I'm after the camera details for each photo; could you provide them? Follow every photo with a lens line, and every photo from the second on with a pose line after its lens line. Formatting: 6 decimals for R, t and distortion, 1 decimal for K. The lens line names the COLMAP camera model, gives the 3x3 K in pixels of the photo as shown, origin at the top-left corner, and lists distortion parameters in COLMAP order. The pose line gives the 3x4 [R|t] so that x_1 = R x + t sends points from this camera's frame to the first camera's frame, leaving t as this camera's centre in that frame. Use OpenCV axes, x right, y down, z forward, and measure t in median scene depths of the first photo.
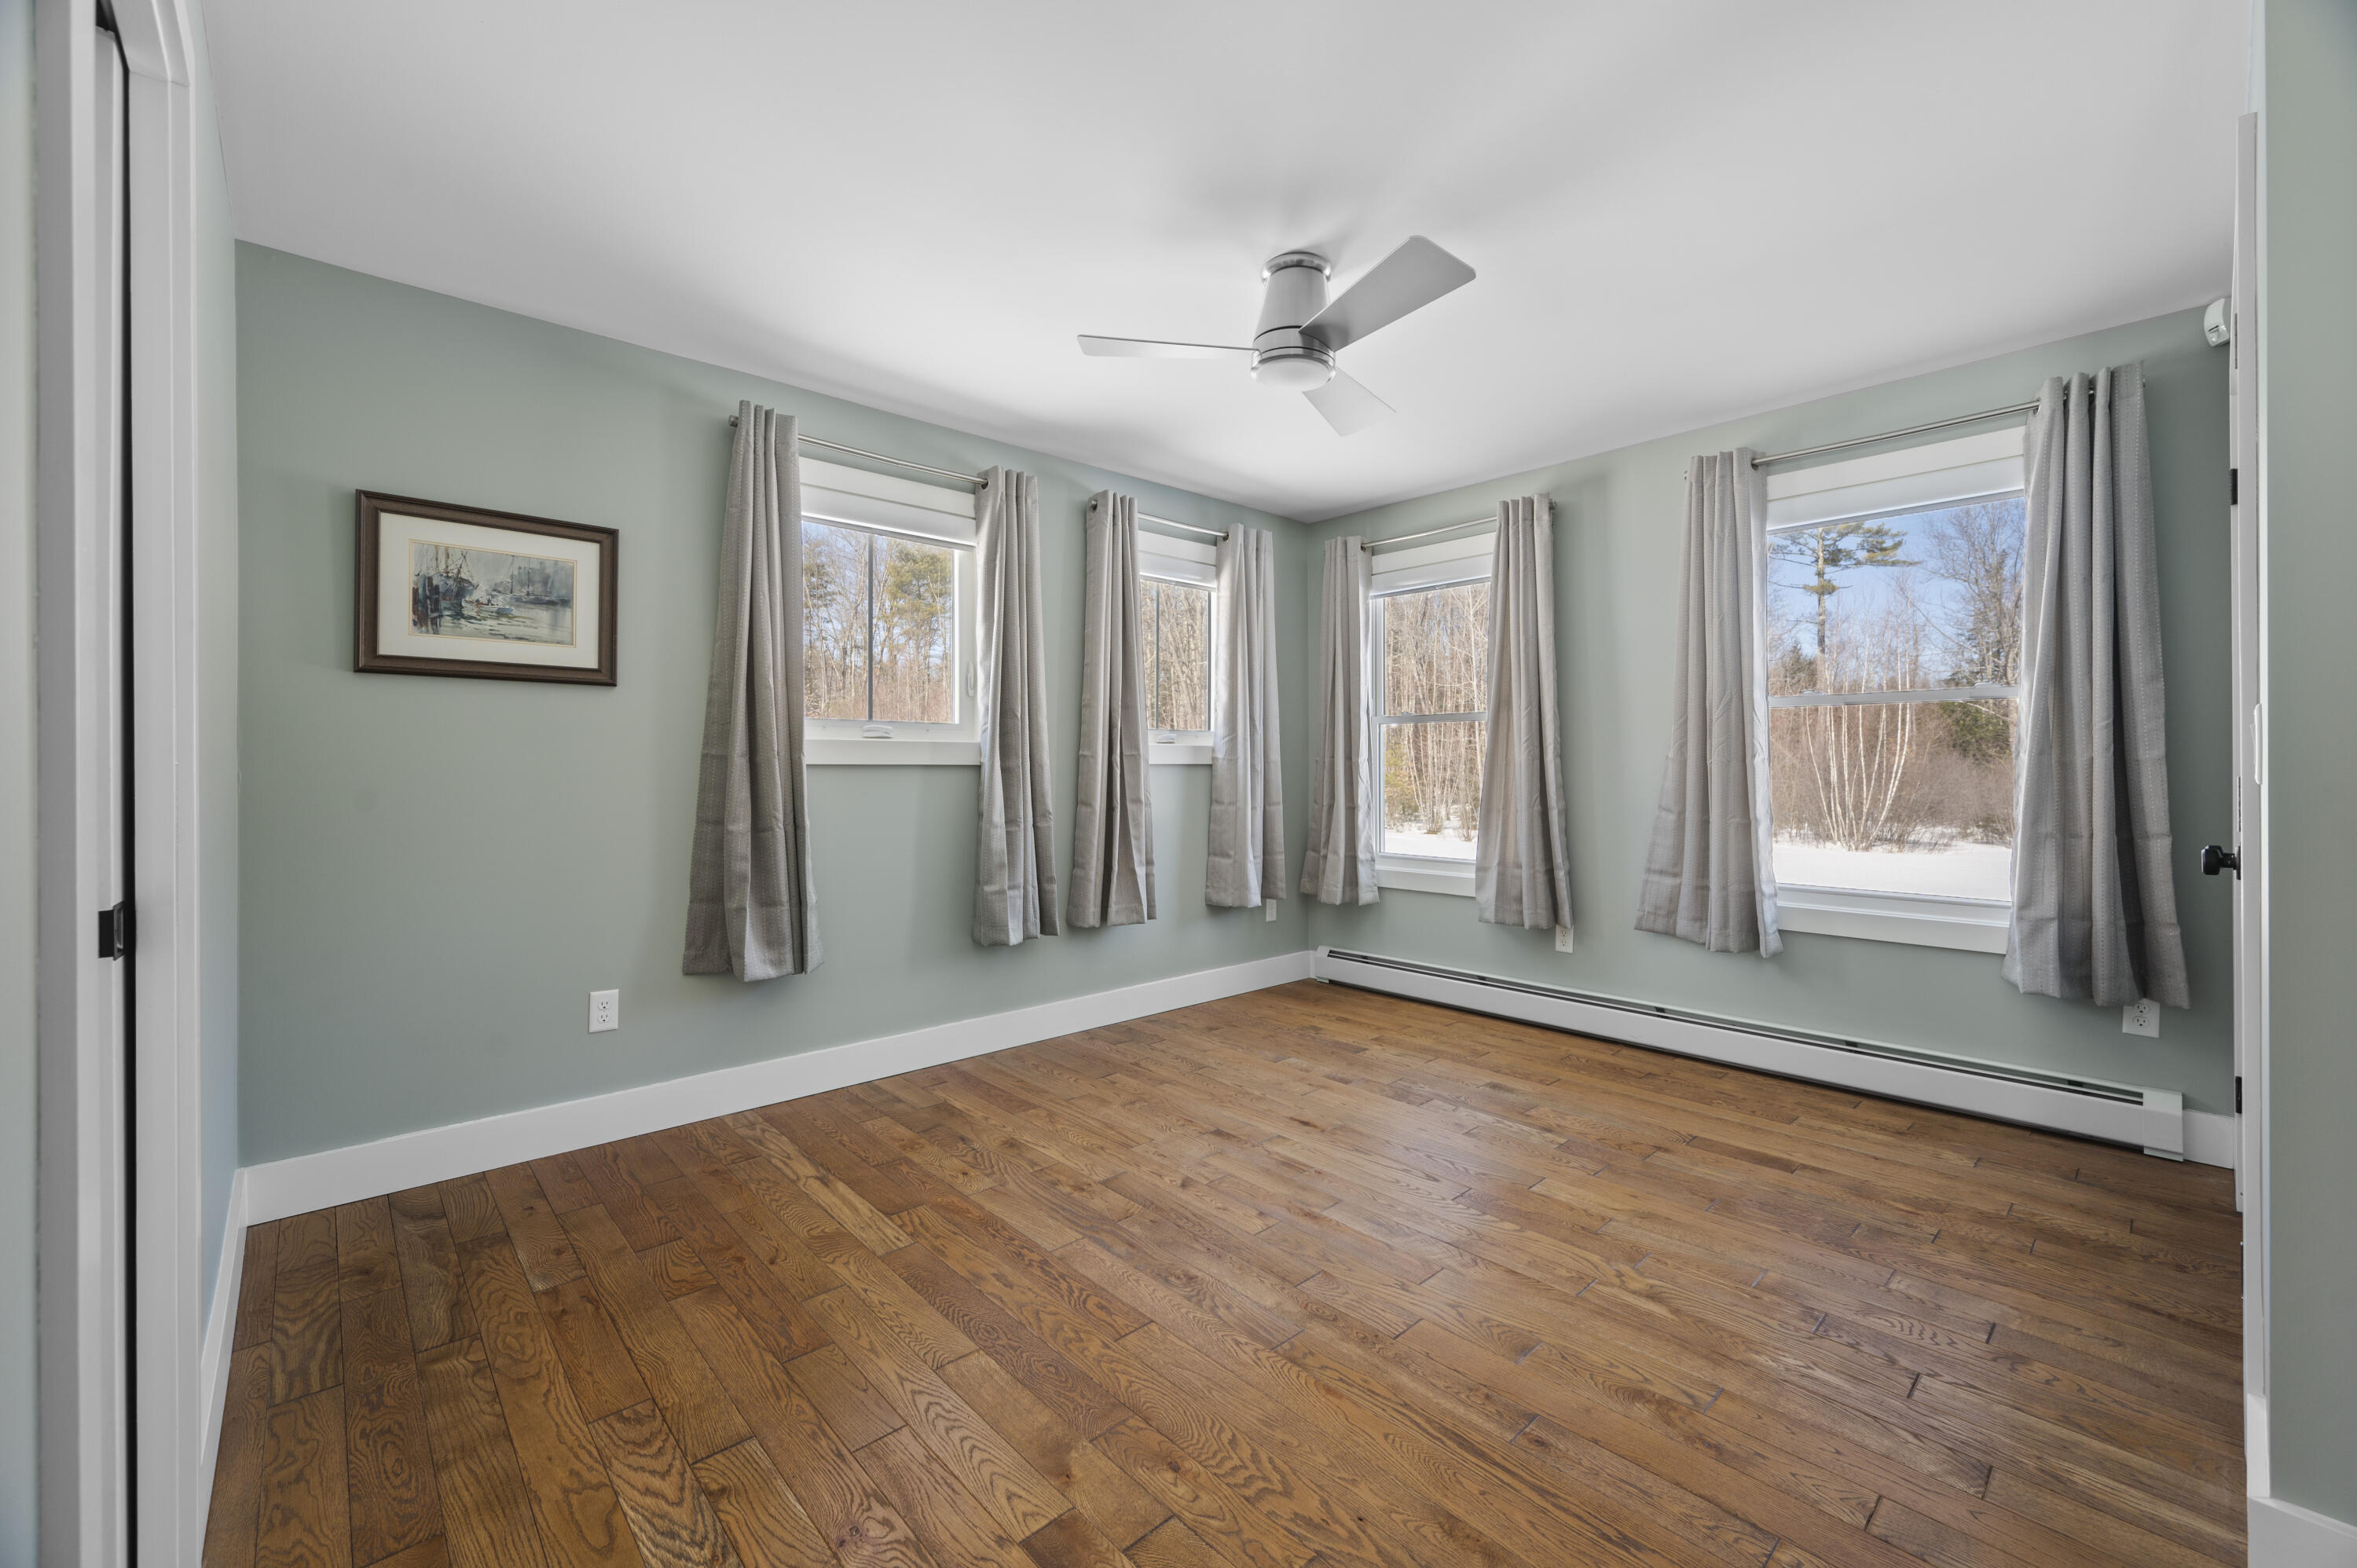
lens RADIAL K [[952.1, 0, 1178.6], [0, 952.1, 770.9], [0, 0, 1]] dist [0.000261, 0.000135]
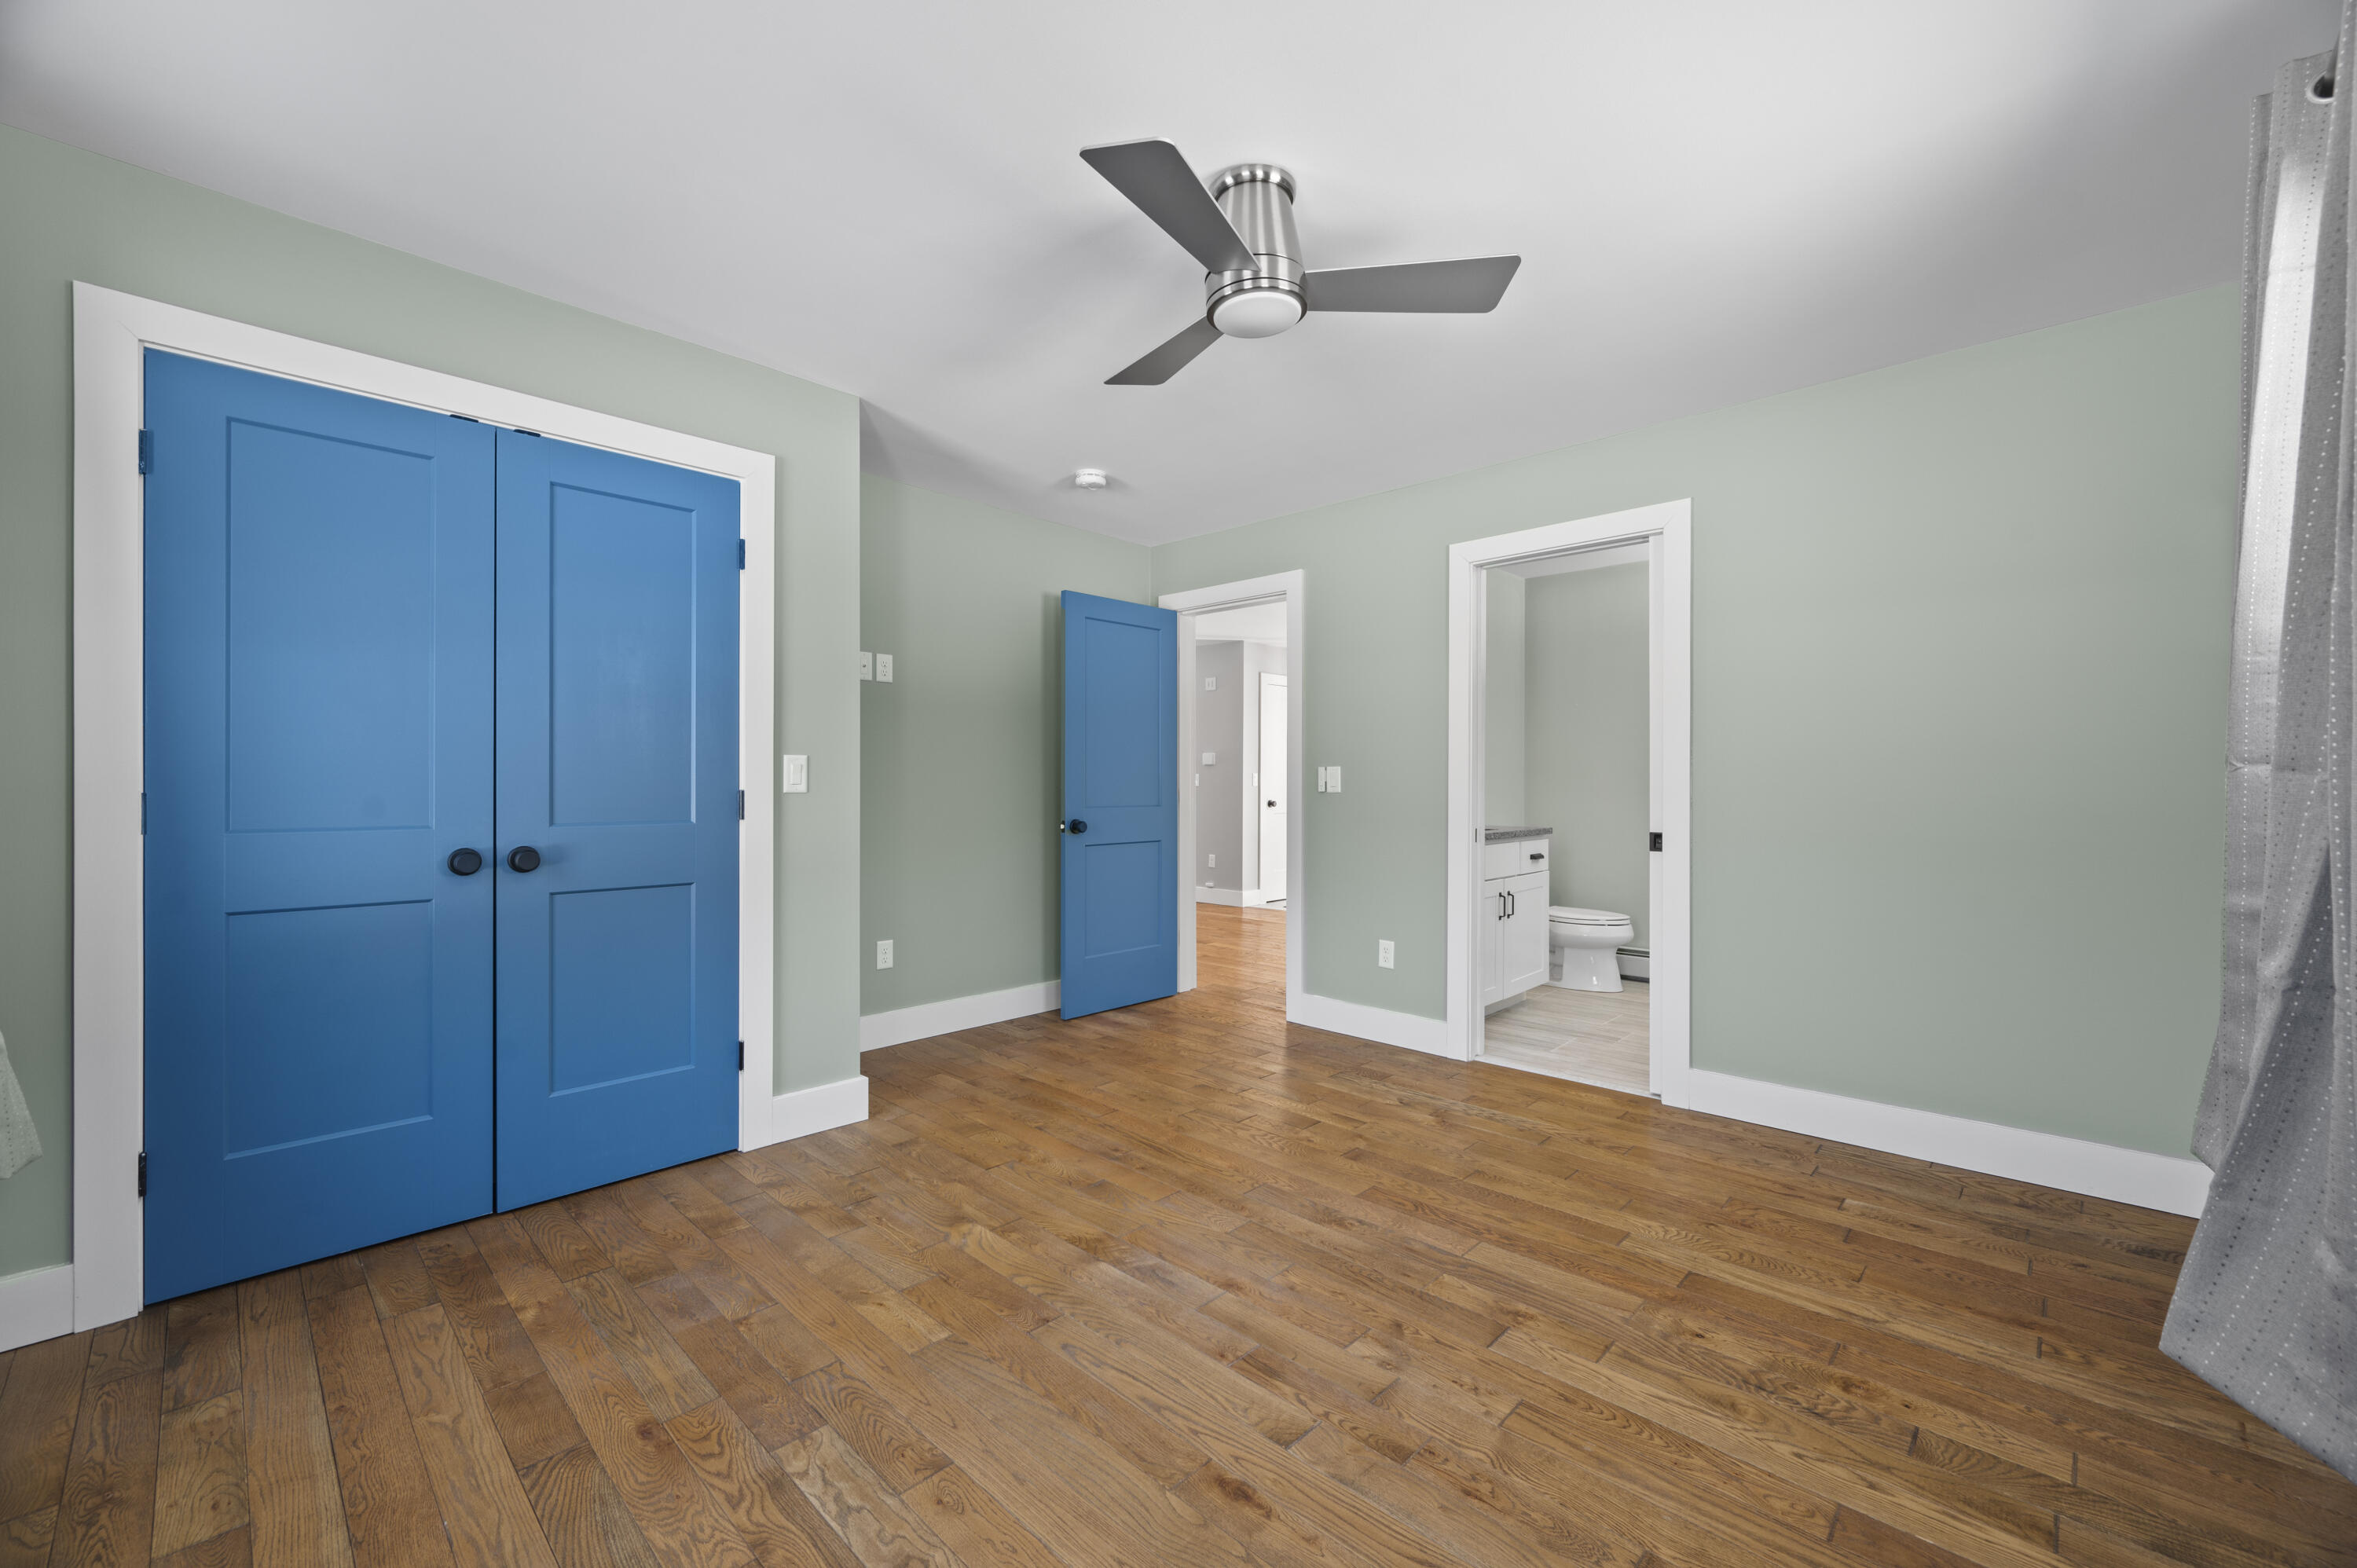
lens RADIAL K [[952.1, 0, 1178.1], [0, 952.1, 783.3], [0, 0, 1]] dist [0.000261, 0.000135]
pose [[-0.998231, 0.001802, -0.059427, 0.245274], [0.001507, 0.999986, 0.005003, -0.010344], [0.059435, 0.004905, -0.998220, 1.884351]]
